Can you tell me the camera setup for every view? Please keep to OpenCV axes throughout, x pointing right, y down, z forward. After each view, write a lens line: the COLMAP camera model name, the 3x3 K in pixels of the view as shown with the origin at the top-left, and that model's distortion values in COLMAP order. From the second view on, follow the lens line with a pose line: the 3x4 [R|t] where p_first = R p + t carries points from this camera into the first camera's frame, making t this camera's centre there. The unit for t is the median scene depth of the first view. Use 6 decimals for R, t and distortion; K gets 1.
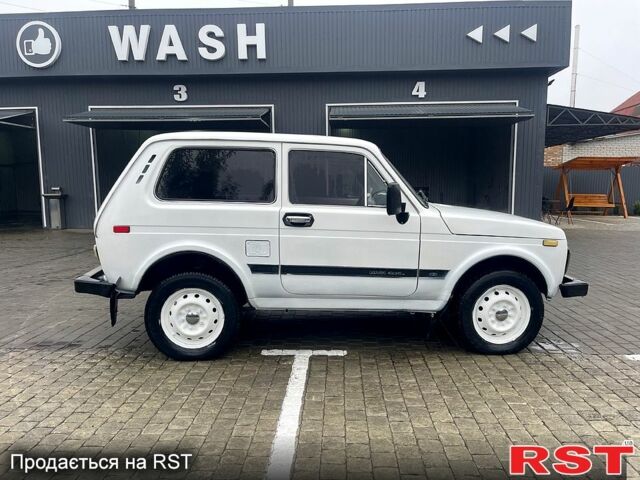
lens RADIAL K [[485.1, 0, 320.0], [0, 485.1, 240.0], [0, 0, 1]] dist [0.037021, -0.003571]
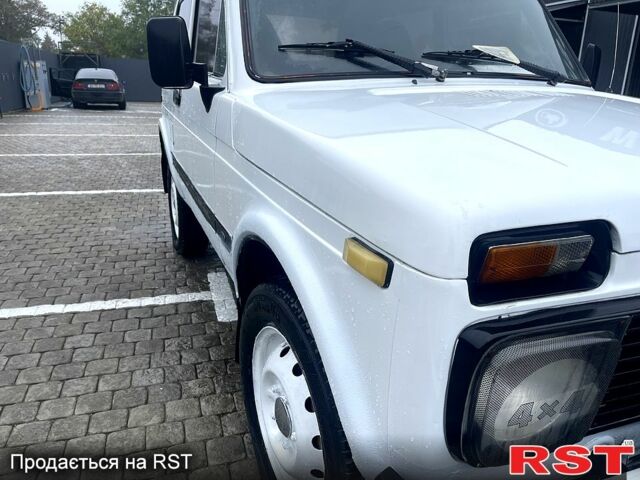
lens RADIAL K [[485.1, 0, 320.0], [0, 485.1, 240.0], [0, 0, 1]] dist [0.037021, -0.003571]
pose [[0.333034, 0.300807, -0.893646, 0.656922], [-0.147324, 0.952709, 0.265785, -0.056231], [0.931335, 0.043141, 0.361600, 0.919872]]
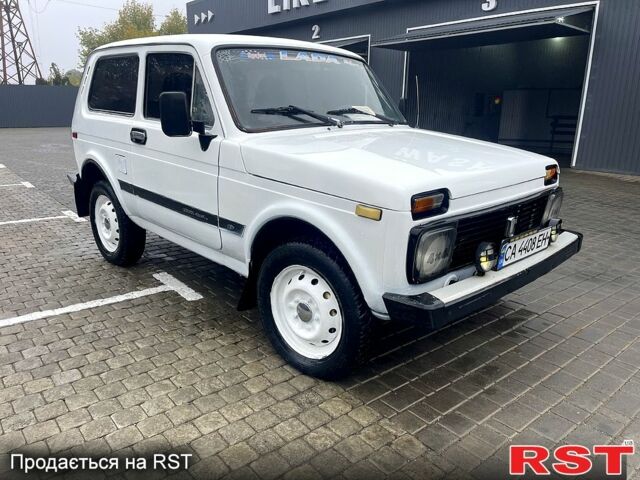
lens RADIAL K [[485.1, 0, 320.0], [0, 485.1, 240.0], [0, 0, 1]] dist [0.037021, -0.003571]
pose [[0.666727, 0.212720, -0.714301, 0.829829], [-0.110499, 0.976025, 0.187522, -0.058481], [0.737065, -0.046096, 0.674248, 0.613919]]
